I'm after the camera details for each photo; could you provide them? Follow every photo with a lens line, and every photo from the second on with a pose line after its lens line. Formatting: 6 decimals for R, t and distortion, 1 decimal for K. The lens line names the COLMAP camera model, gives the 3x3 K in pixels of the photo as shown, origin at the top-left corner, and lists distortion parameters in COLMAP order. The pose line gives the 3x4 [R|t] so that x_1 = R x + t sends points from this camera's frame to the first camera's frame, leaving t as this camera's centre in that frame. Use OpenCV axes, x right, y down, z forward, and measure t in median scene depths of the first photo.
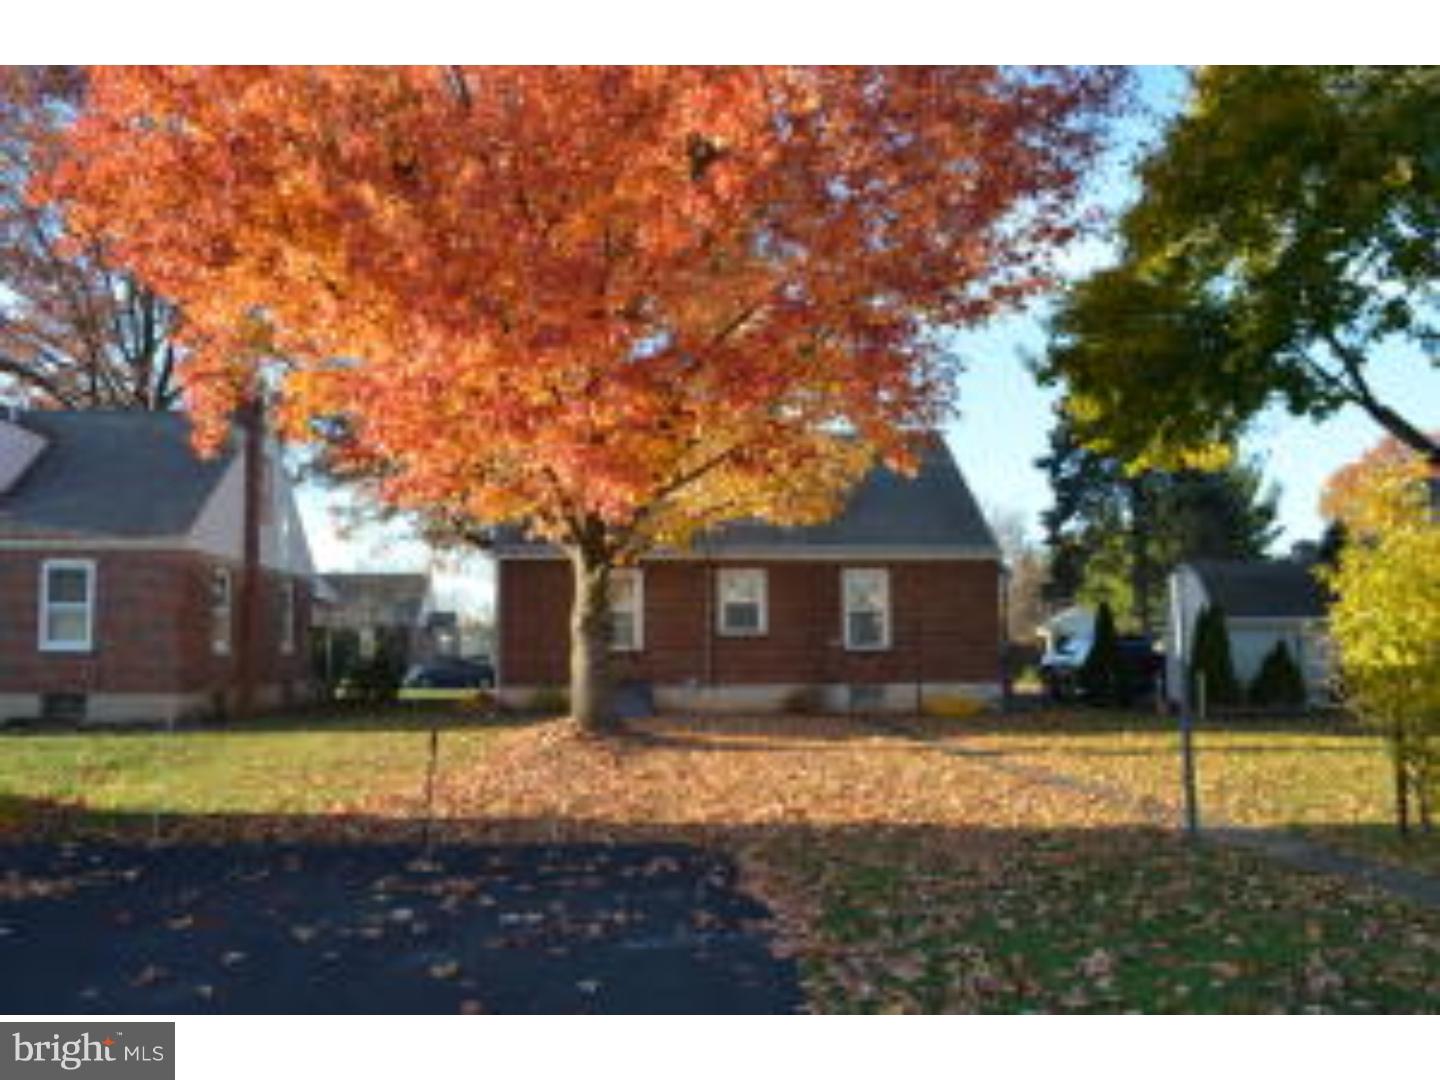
lens RADIAL K [[1131.0, 0, 720.0], [0, 1131.0, 540.0], [0, 0, 1]] dist [0.003695, -0.001468]
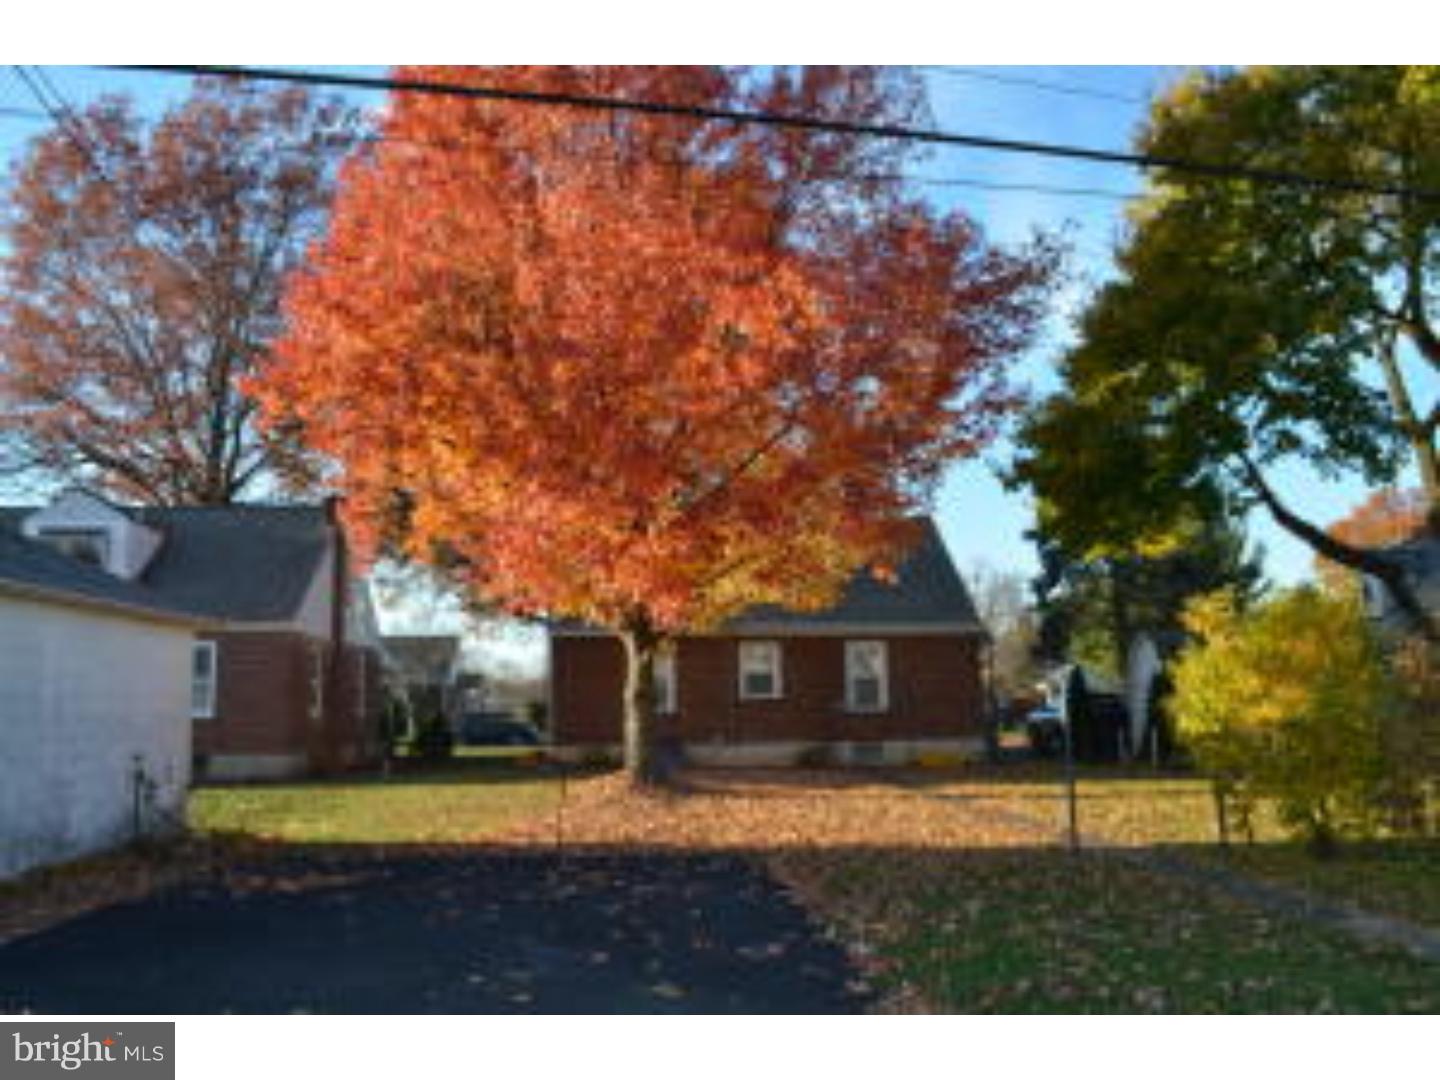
lens RADIAL K [[1175.3, 0, 720.0], [0, 1175.3, 540.0], [0, 0, 1]] dist [-0.006524, 0.000601]
pose [[0.999947, -0.008341, -0.006110, -0.014393], [0.008099, 0.999220, -0.038656, -0.037765], [0.006428, 0.038604, 0.999234, -0.242112]]
